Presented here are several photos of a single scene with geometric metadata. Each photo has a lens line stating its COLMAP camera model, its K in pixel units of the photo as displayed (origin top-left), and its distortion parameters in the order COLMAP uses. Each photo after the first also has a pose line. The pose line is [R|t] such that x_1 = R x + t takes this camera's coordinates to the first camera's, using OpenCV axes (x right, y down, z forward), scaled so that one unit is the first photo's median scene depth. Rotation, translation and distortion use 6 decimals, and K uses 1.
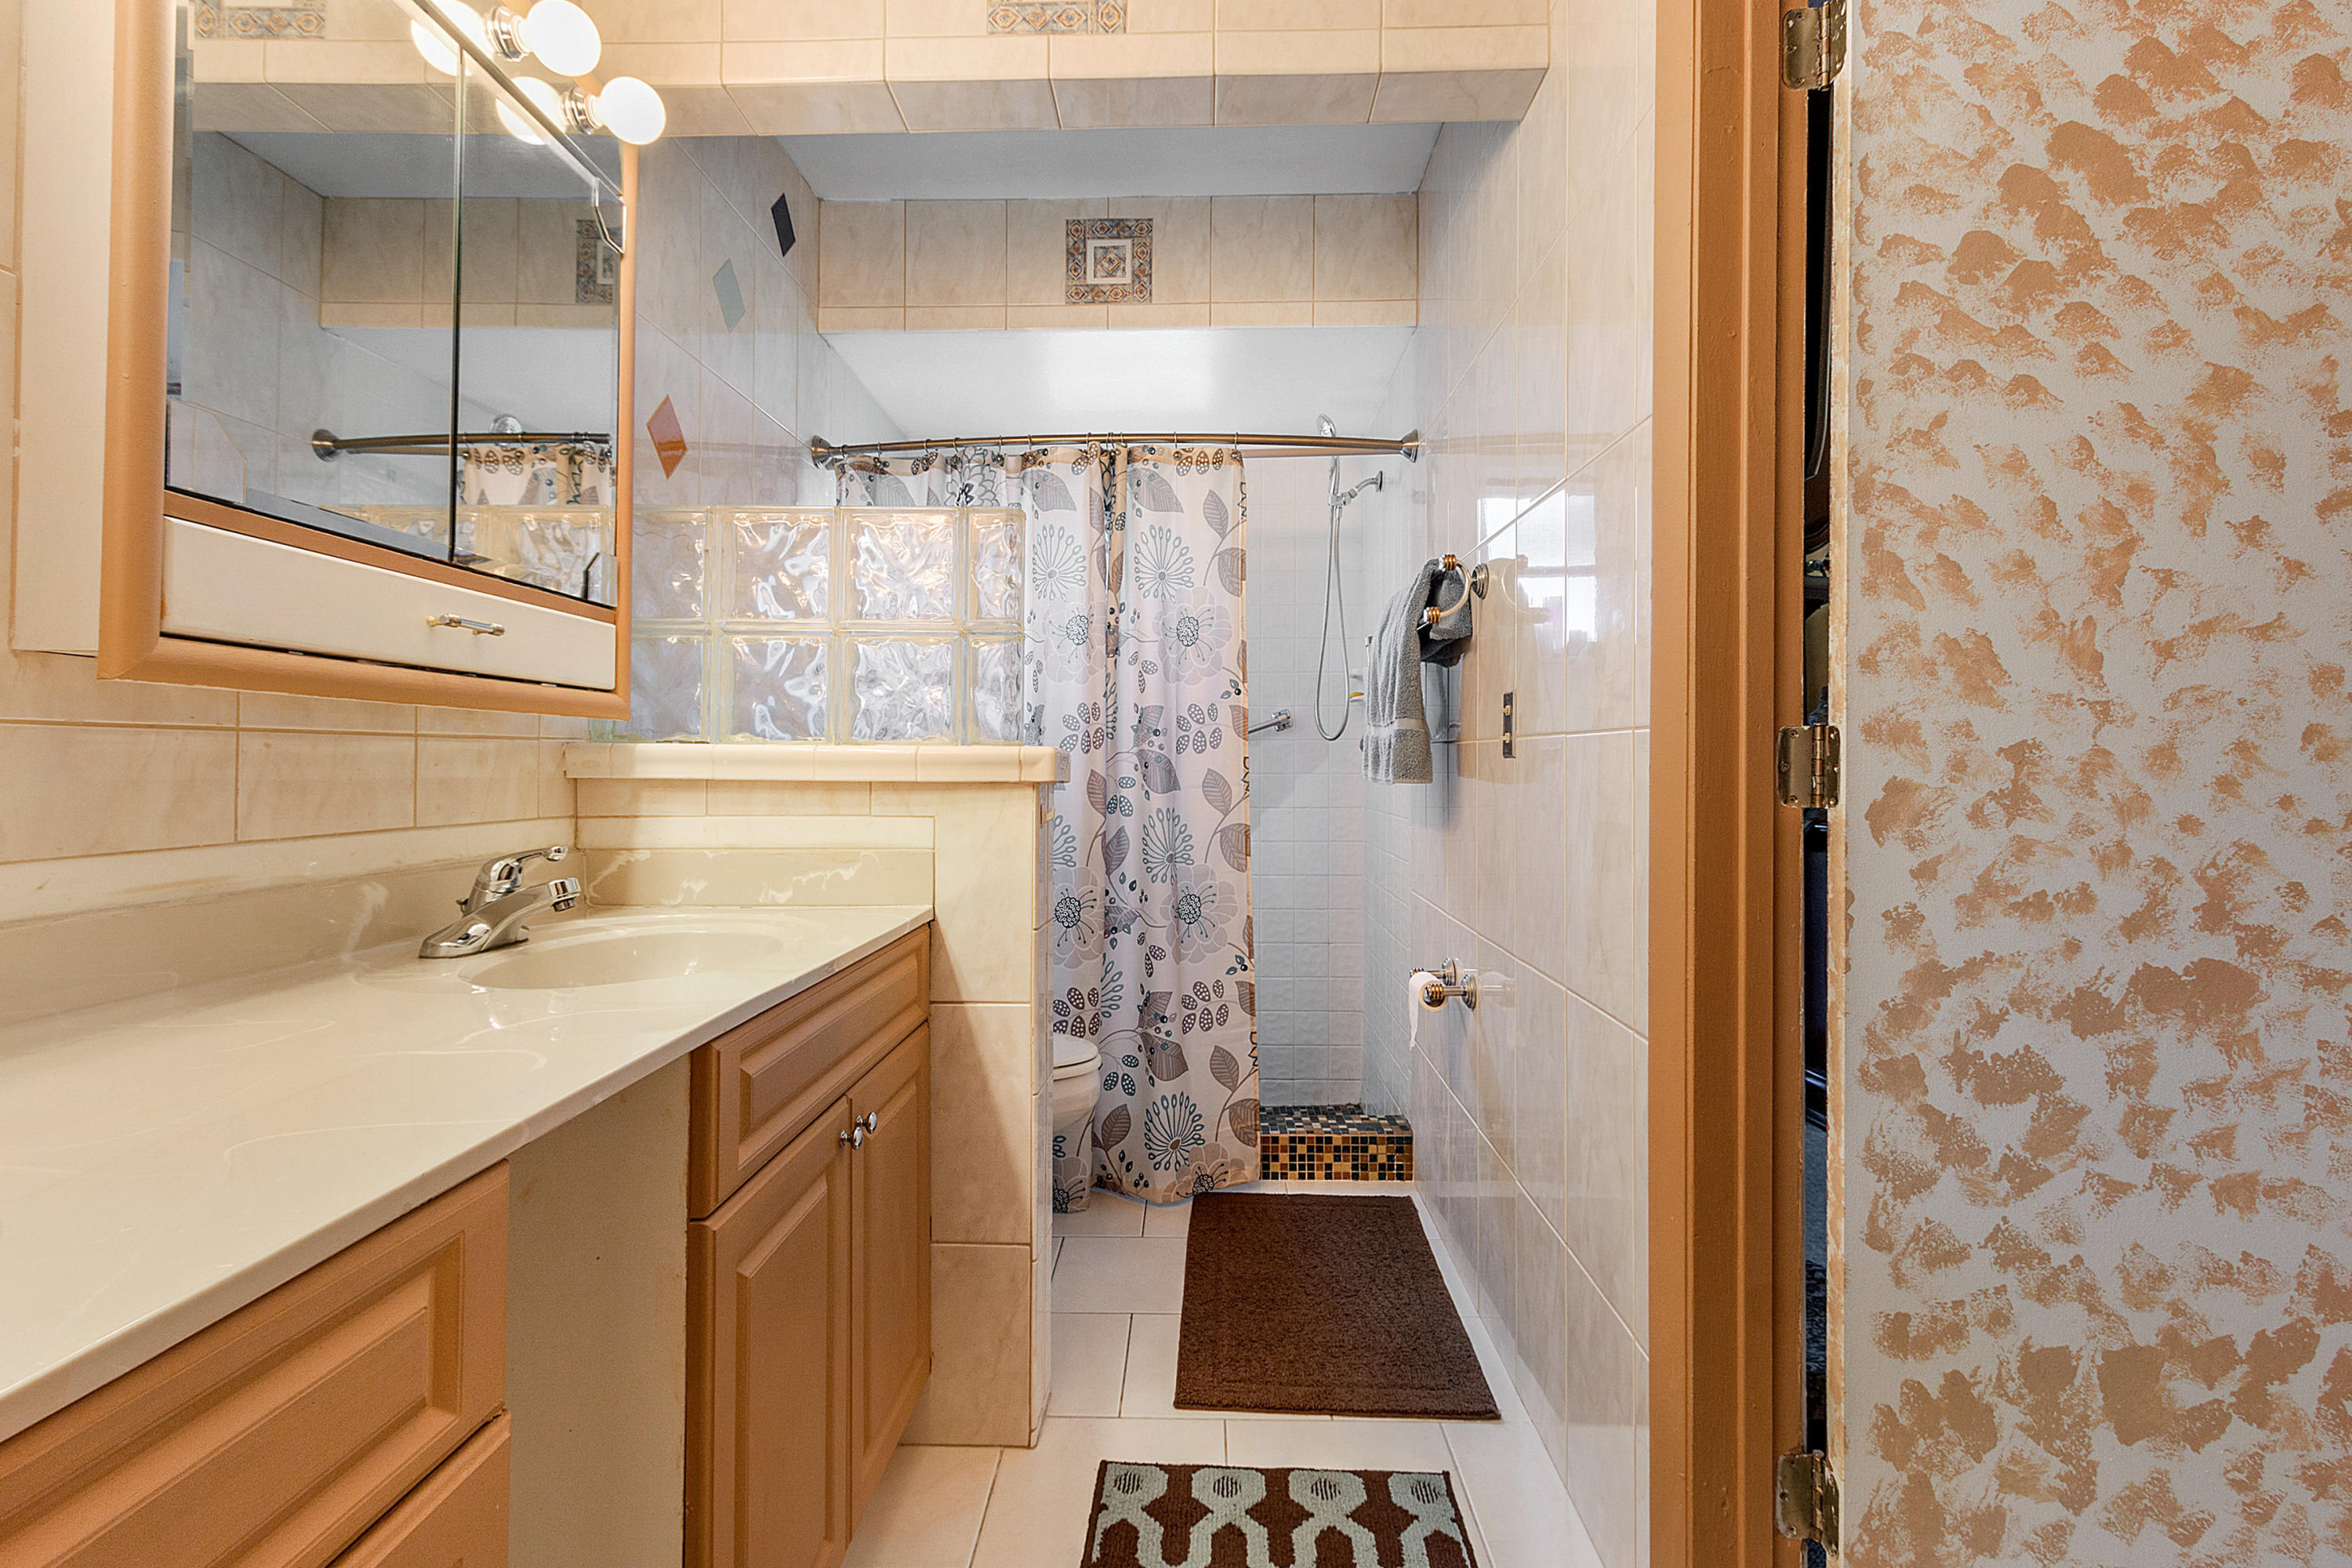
lens RADIAL K [[1140.4, 0, 1176.0], [0, 1140.4, 784.0], [0, 0, 1]] dist [0.007490, -0.000066]
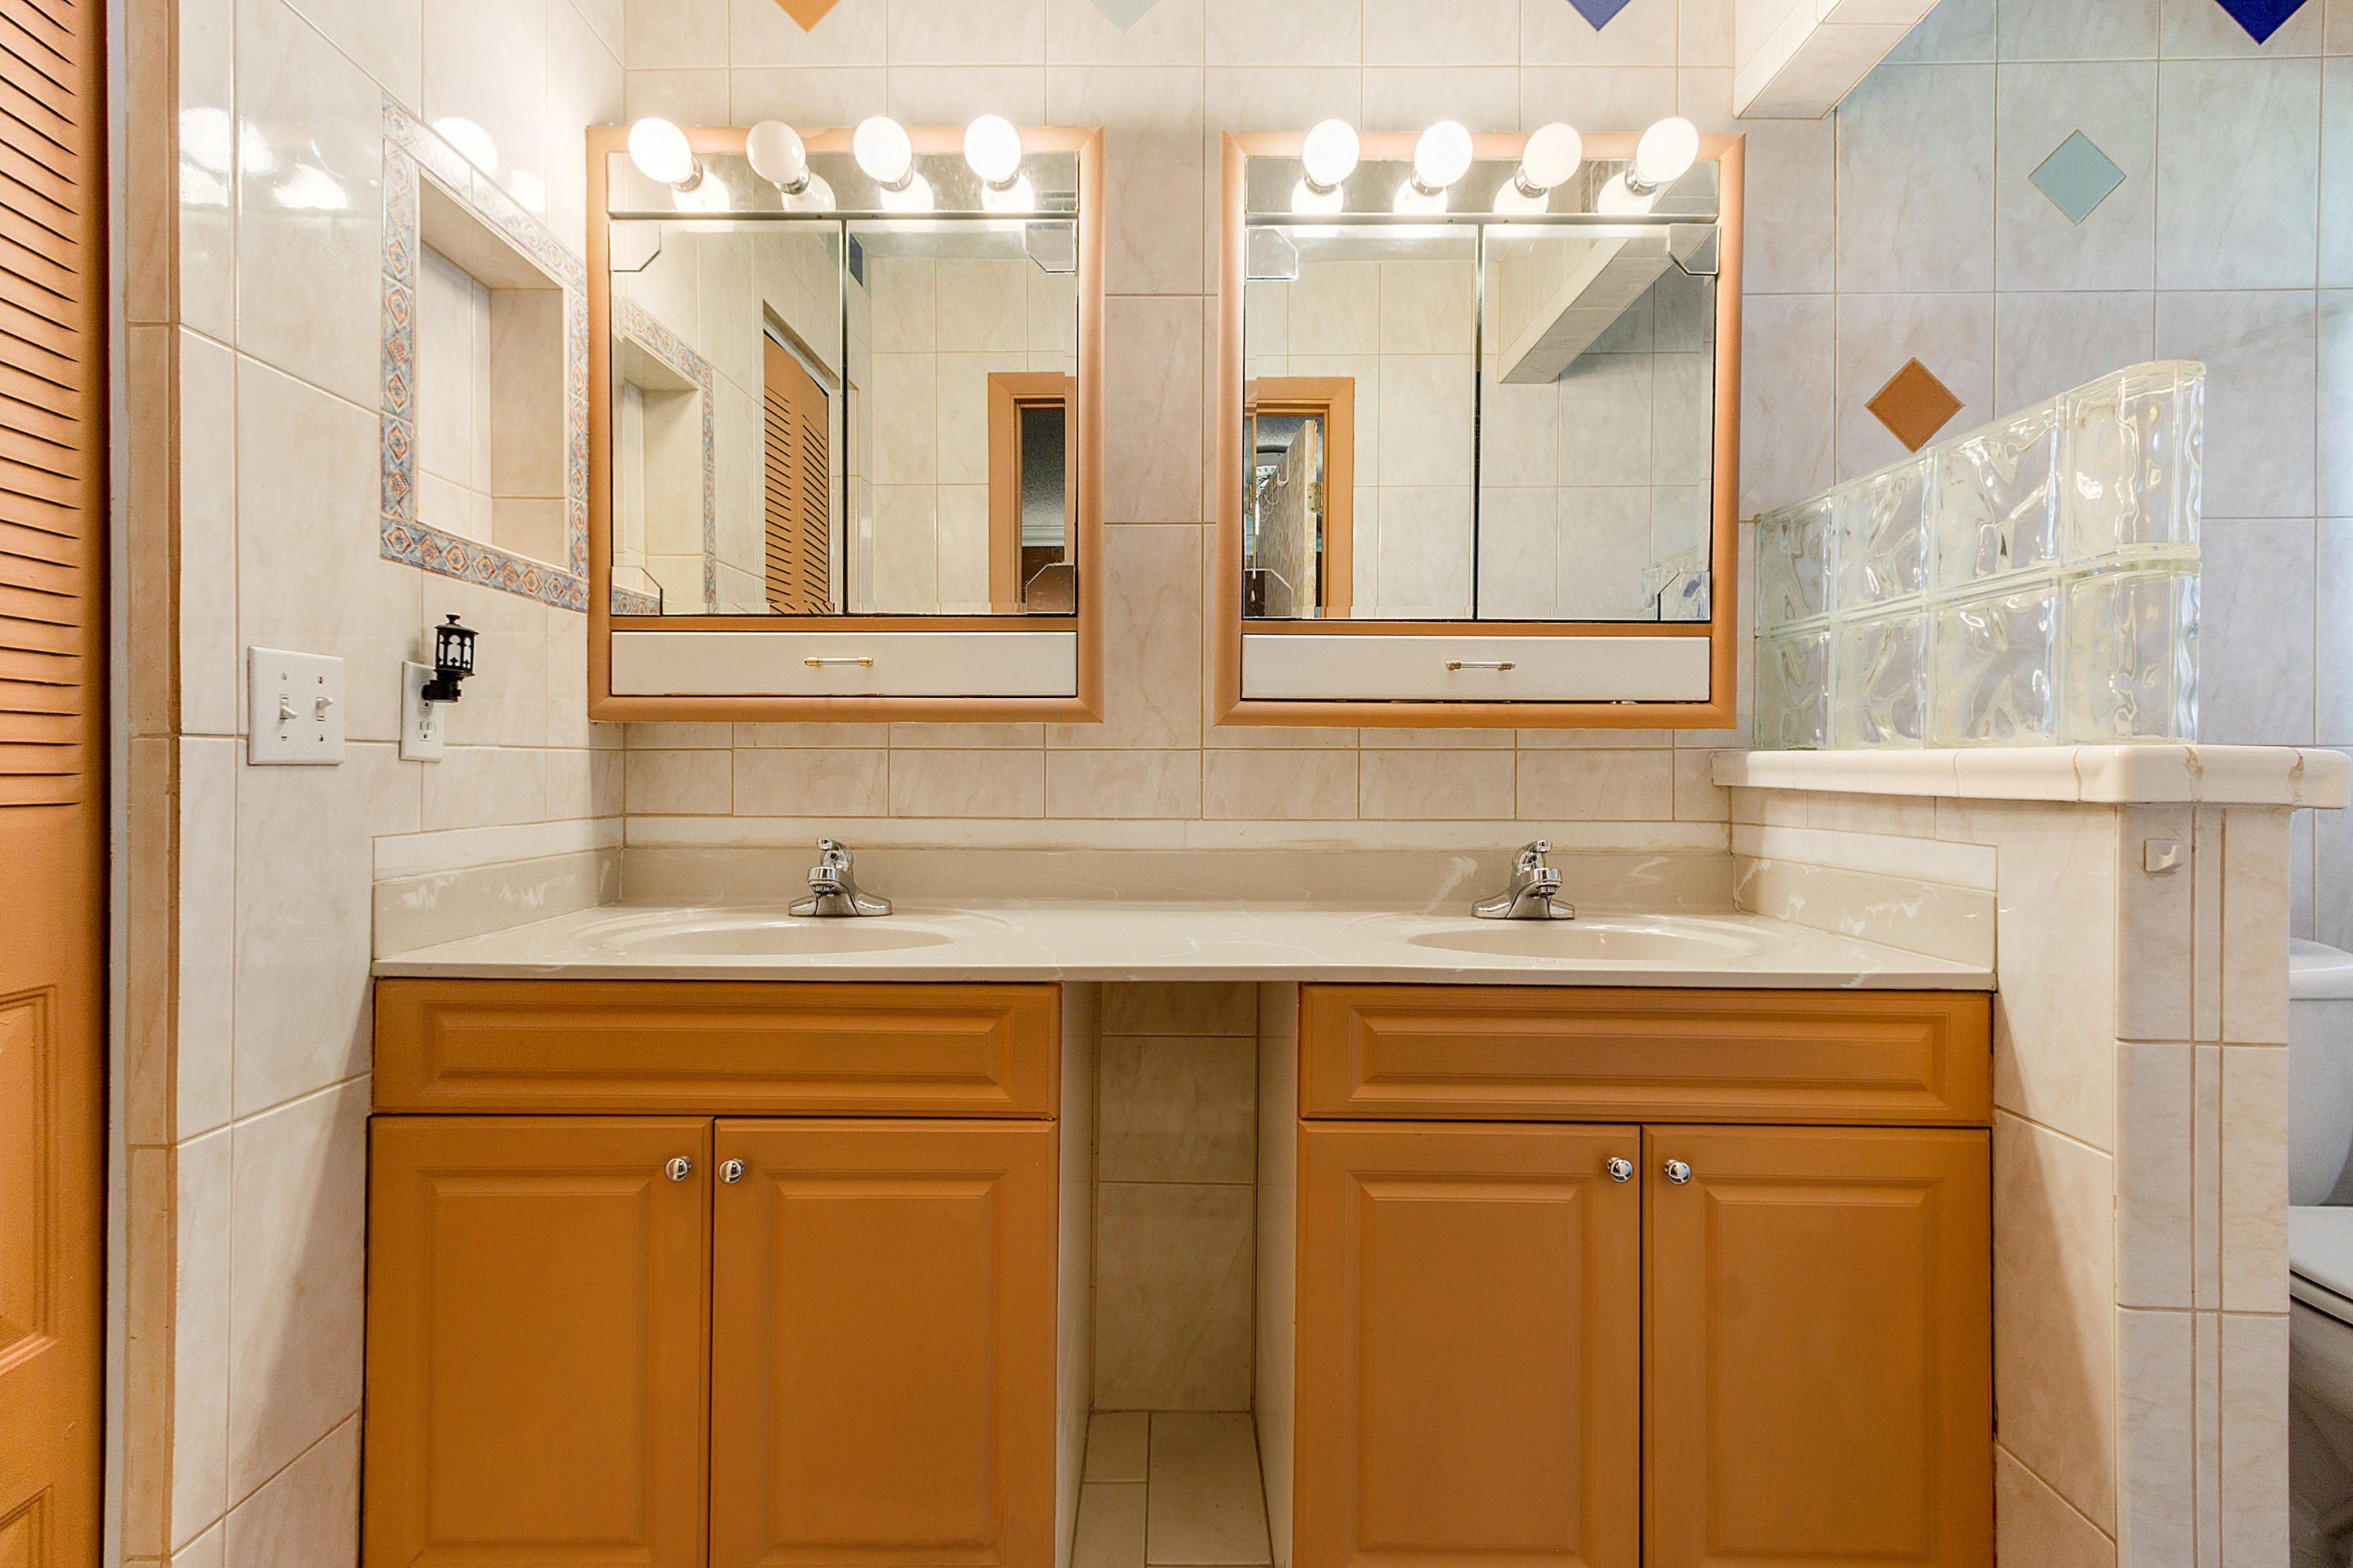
lens RADIAL K [[1082.2, 0, 1176.5], [0, 1082.2, 784.0], [0, 0, 1]] dist [0.003858, 0.000023]
pose [[0.009647, 0.012431, -0.999876, 0.465173], [-0.022210, 0.999679, 0.012214, -0.007783], [0.999707, 0.022089, 0.009920, 0.478589]]
